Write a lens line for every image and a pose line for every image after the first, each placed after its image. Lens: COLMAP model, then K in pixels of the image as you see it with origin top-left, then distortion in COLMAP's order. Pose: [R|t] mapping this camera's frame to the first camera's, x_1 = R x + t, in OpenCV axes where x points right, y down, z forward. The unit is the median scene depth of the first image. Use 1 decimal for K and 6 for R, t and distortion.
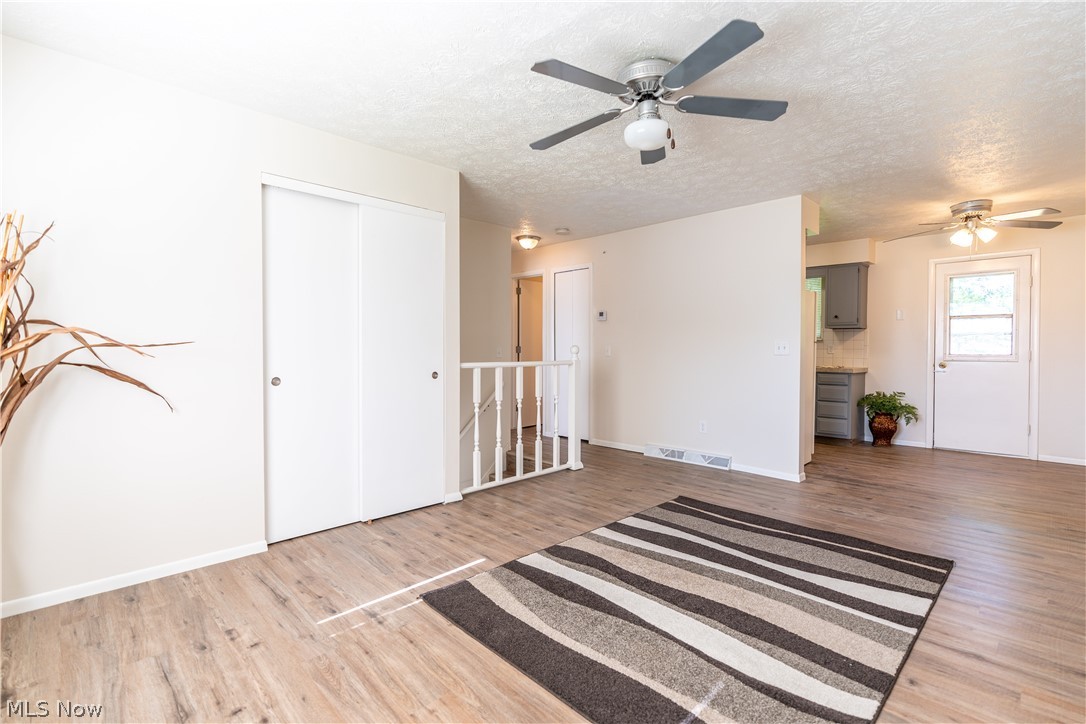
lens RADIAL K [[494.6, 0, 547.4], [0, 494.6, 359.9], [0, 0, 1]] dist [-0.008559, 0.004174]
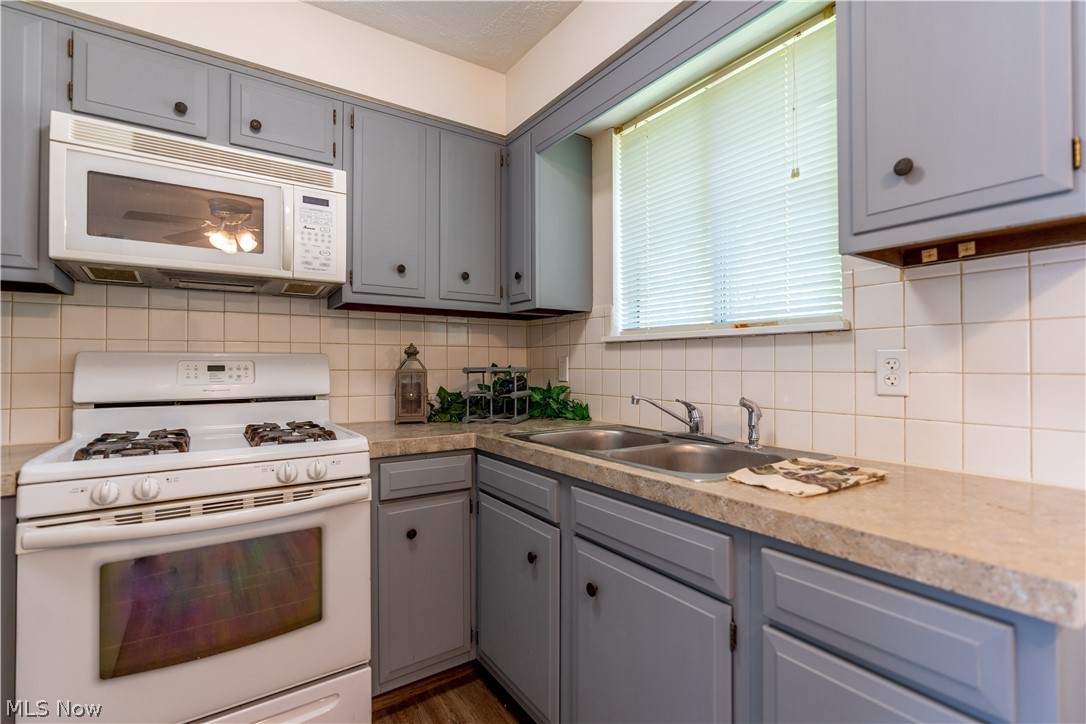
lens RADIAL K [[494.6, 0, 525.6], [0, 494.6, 359.5], [0, 0, 1]] dist [-0.008559, 0.004174]
pose [[0.981645, -0.005864, -0.190626, 0.840342], [-0.000805, 0.999391, -0.034892, -0.035987], [0.190715, 0.034405, 0.981042, 1.397415]]
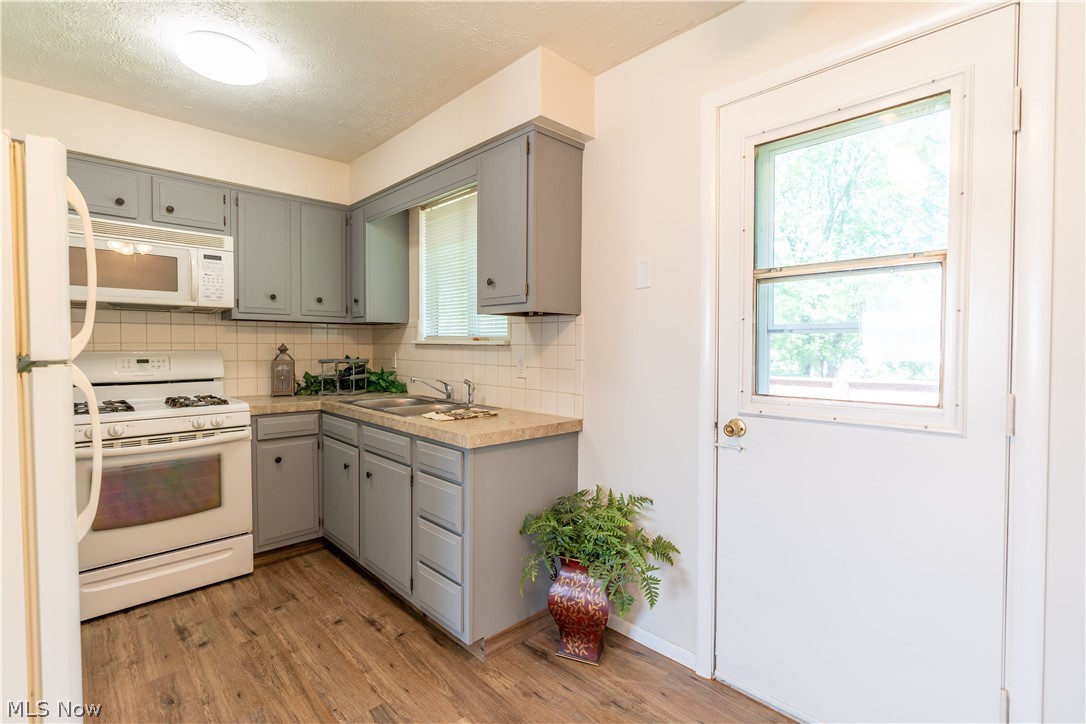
lens RADIAL K [[494.6, 0, 534.6], [0, 494.6, 360.4], [0, 0, 1]] dist [-0.008559, 0.004174]
pose [[0.999979, 0.004834, -0.004364, 1.050206], [-0.004794, 0.999947, 0.009106, -0.055166], [0.004408, -0.009084, 0.999949, 1.065294]]
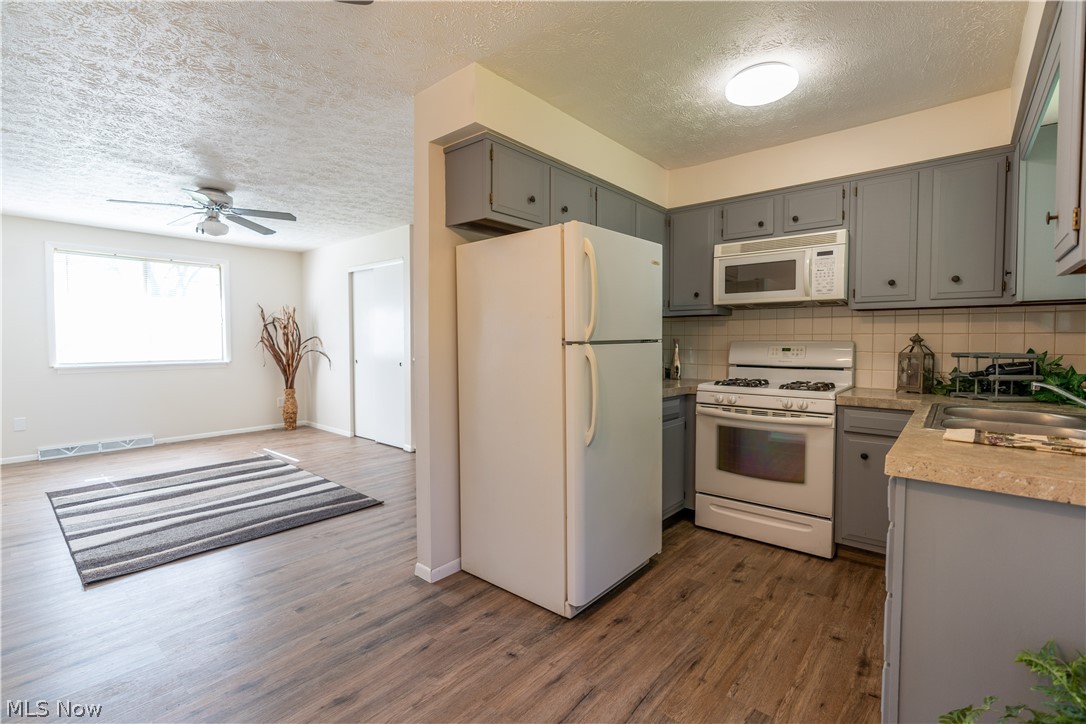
lens RADIAL K [[494.6, 0, 552.5], [0, 494.6, 360.4], [0, 0, 1]] dist [-0.008559, 0.004174]
pose [[0.087456, 0.040440, -0.995347, 1.321359], [-0.021709, 0.999016, 0.038682, -0.050328], [0.995932, 0.018225, 0.088247, 1.306395]]
